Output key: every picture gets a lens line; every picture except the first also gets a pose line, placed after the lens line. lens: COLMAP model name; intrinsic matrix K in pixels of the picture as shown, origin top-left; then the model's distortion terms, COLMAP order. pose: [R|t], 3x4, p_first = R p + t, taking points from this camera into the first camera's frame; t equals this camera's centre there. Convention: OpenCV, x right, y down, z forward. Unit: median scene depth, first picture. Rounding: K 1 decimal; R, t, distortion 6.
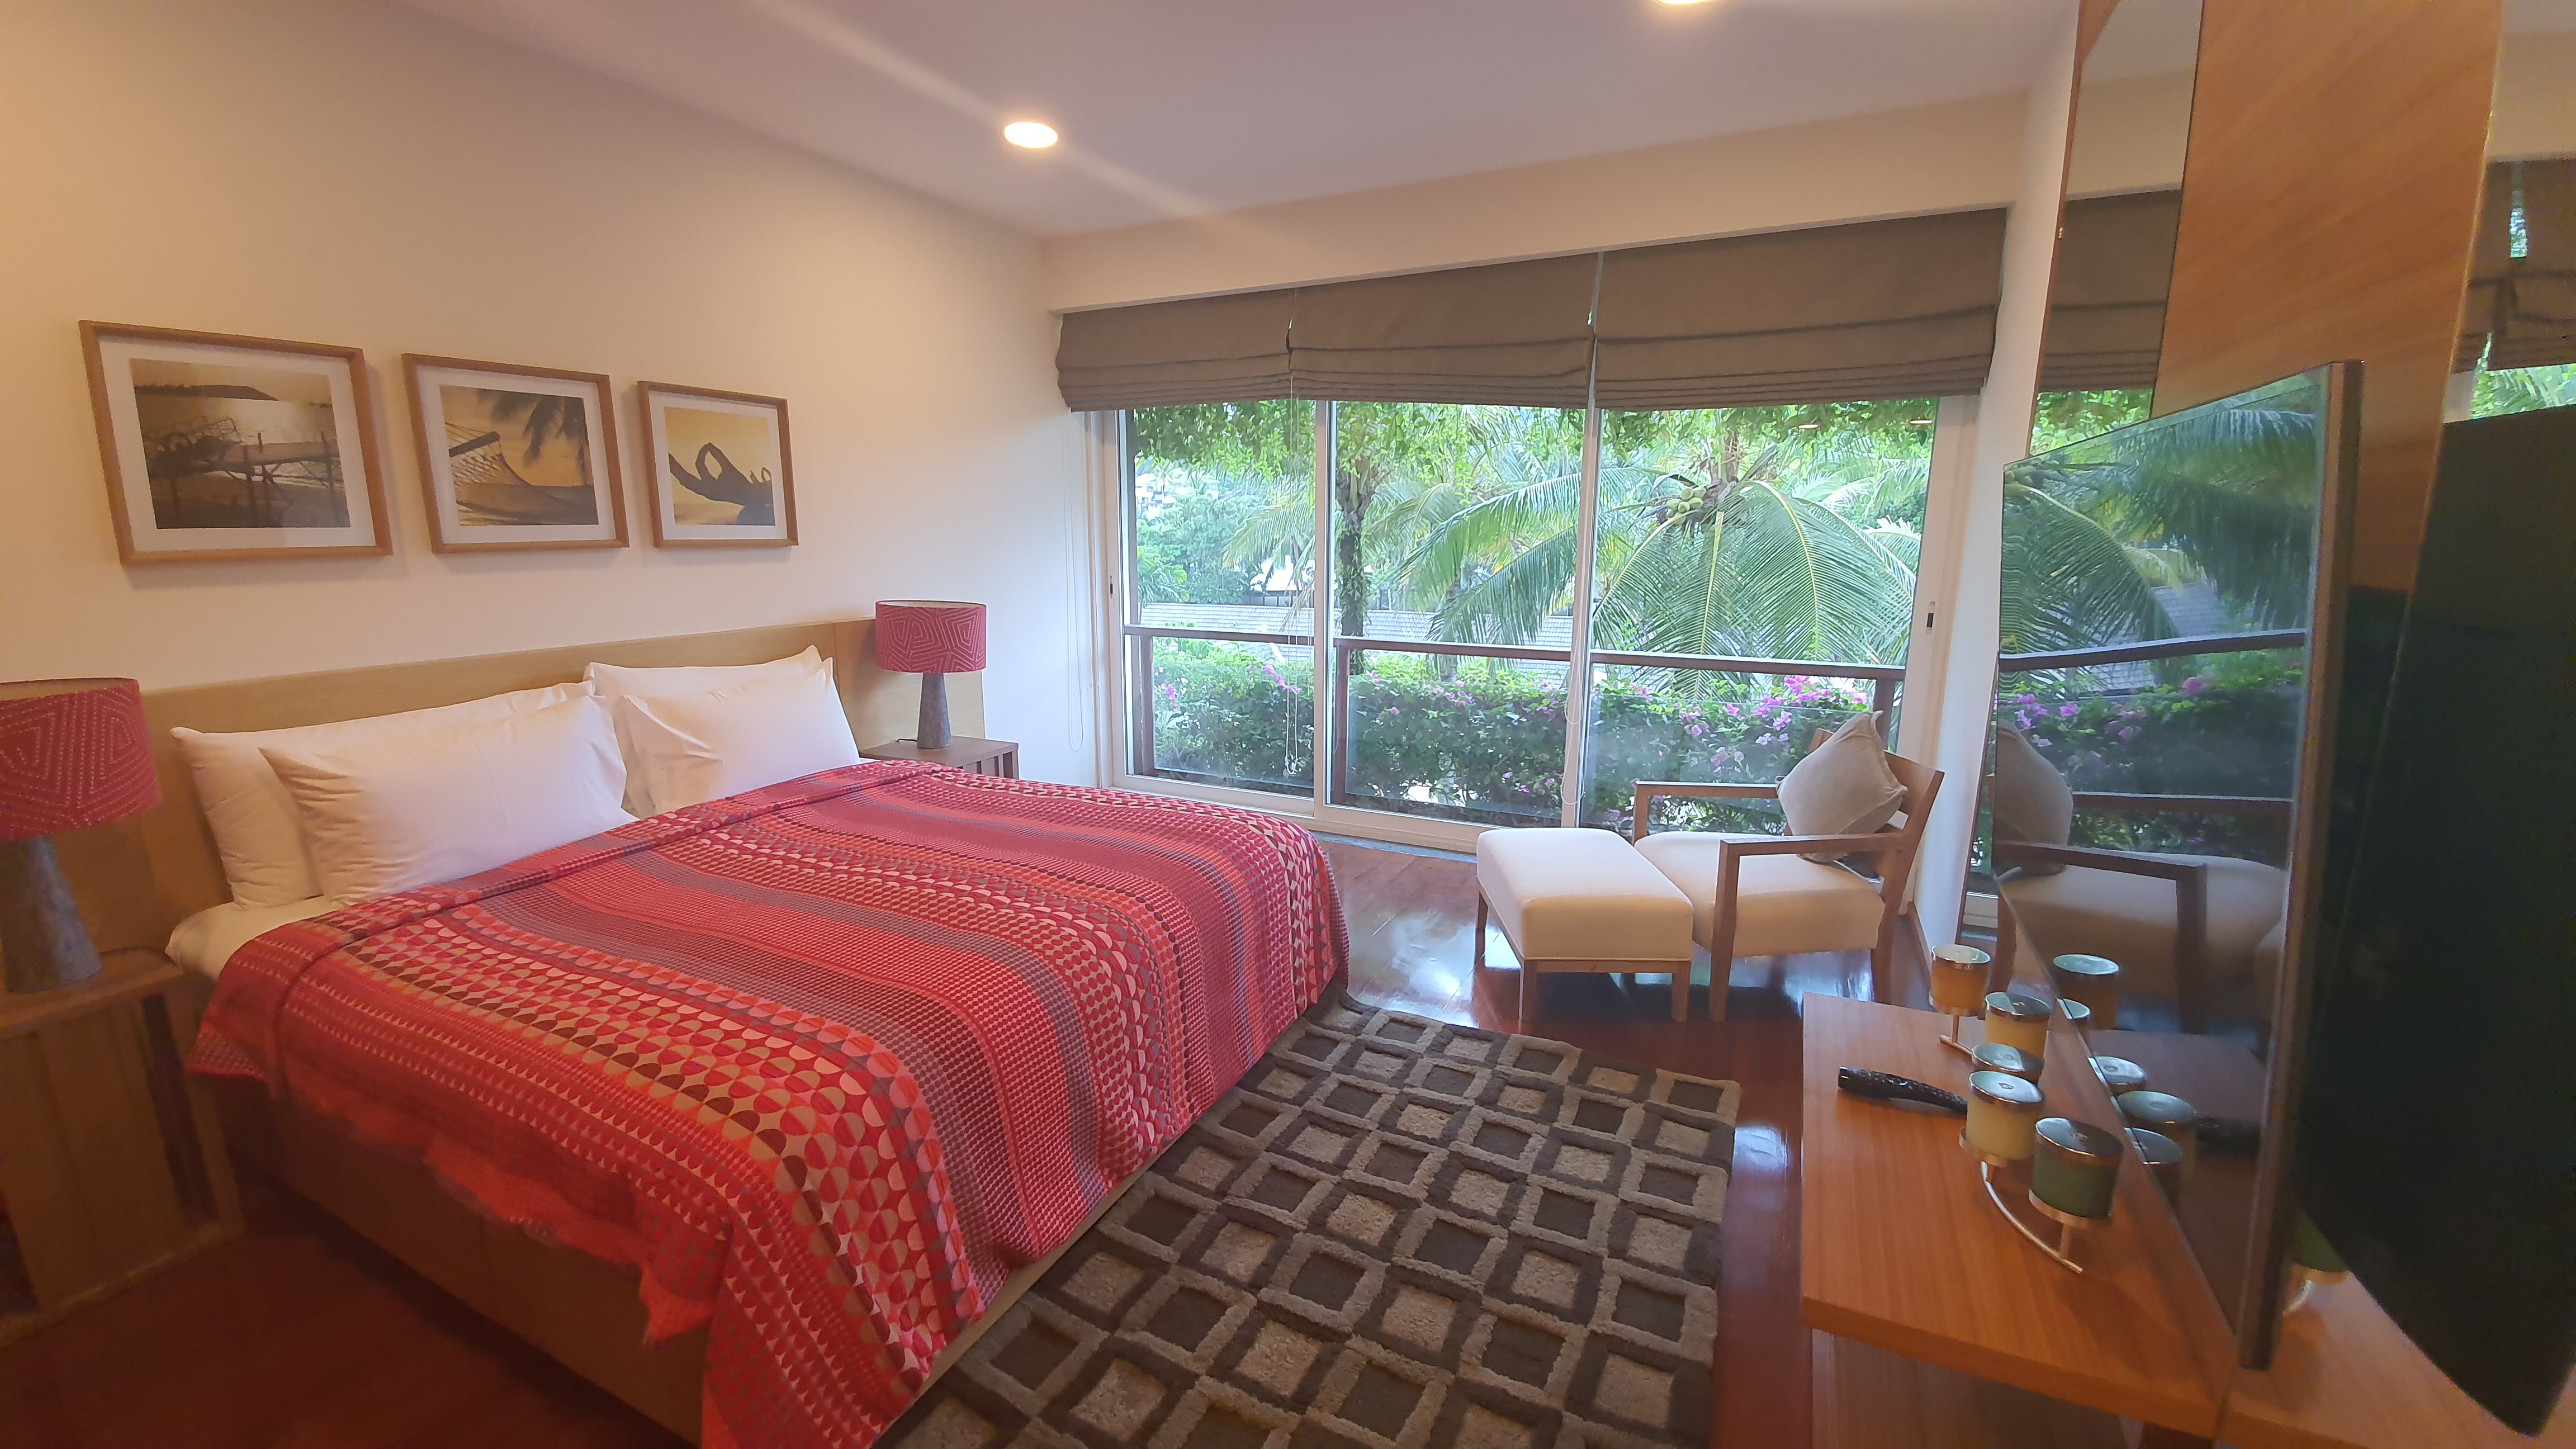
lens RADIAL K [[1025.4, 0, 1288.0], [0, 1025.4, 724.5], [0, 0, 1]] dist [0.024362, -0.021906]
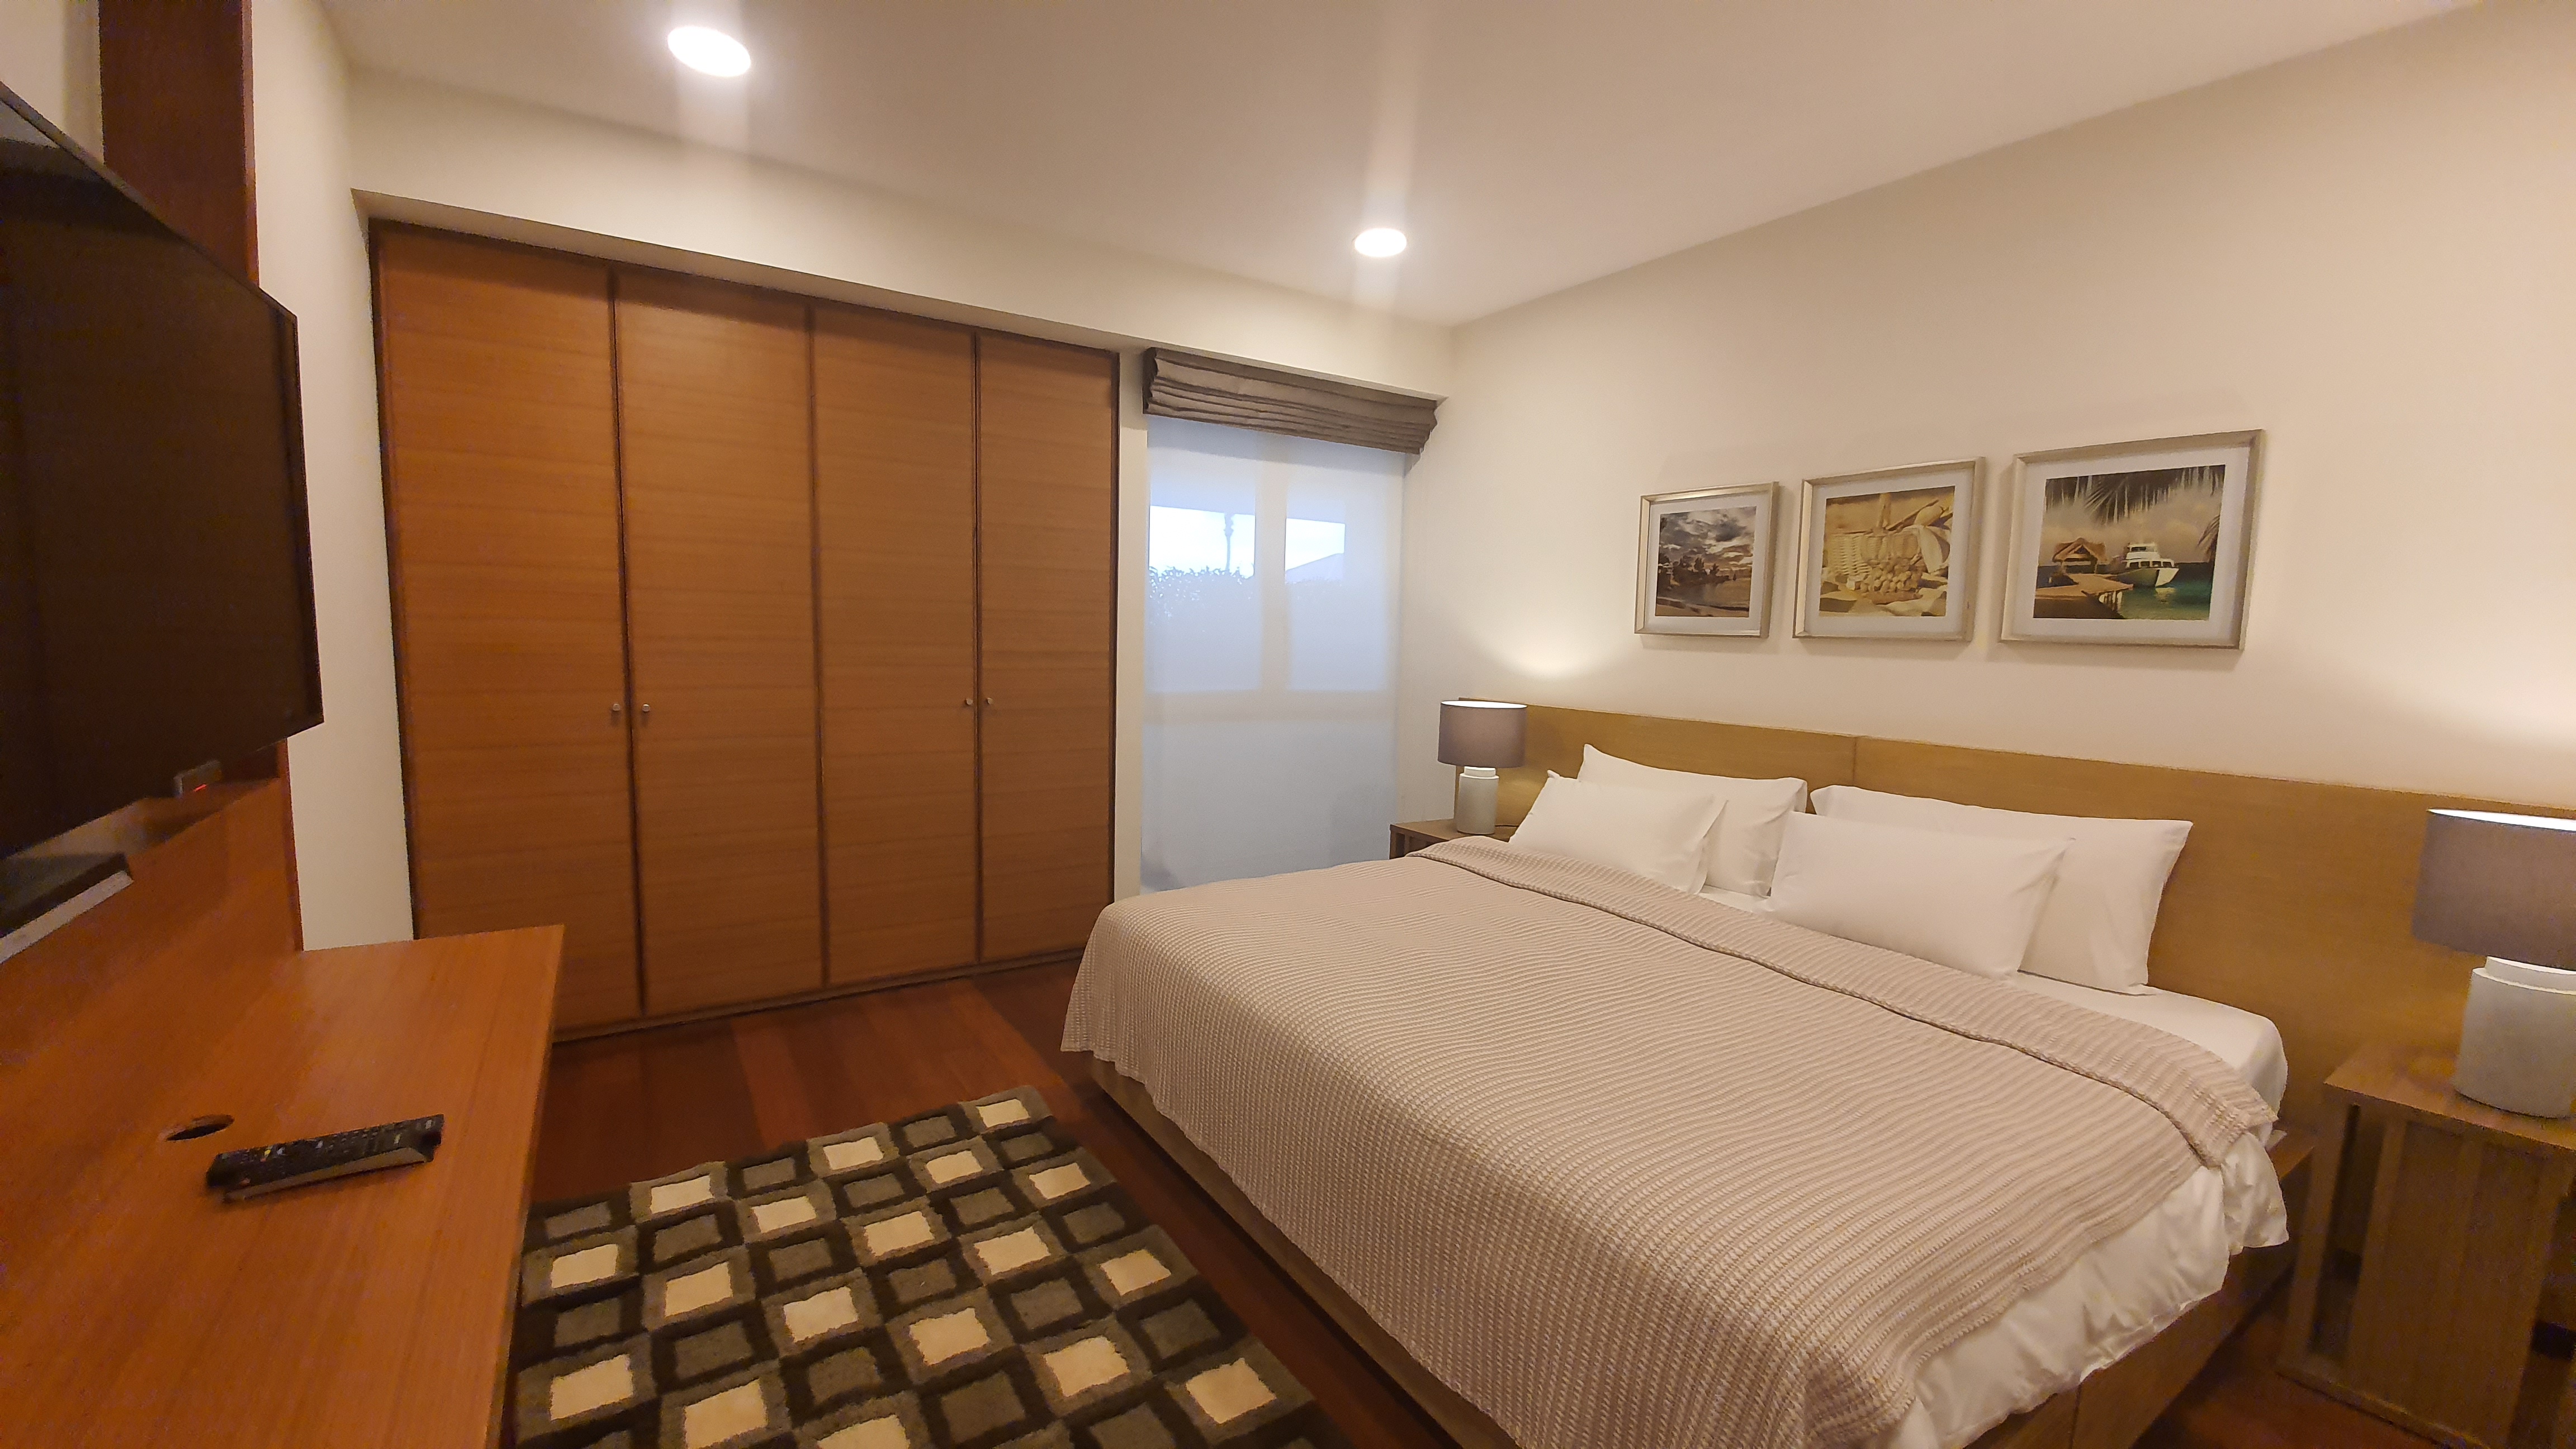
lens RADIAL K [[1025.4, 0, 1288.0], [0, 1025.4, 724.5], [0, 0, 1]] dist [0.024362, -0.021906]
pose [[-0.492966, 0.082925, -0.866088, 0.486718], [-0.181064, 0.963875, 0.195346, -0.175330], [0.851000, 0.253116, -0.460143, 0.966290]]
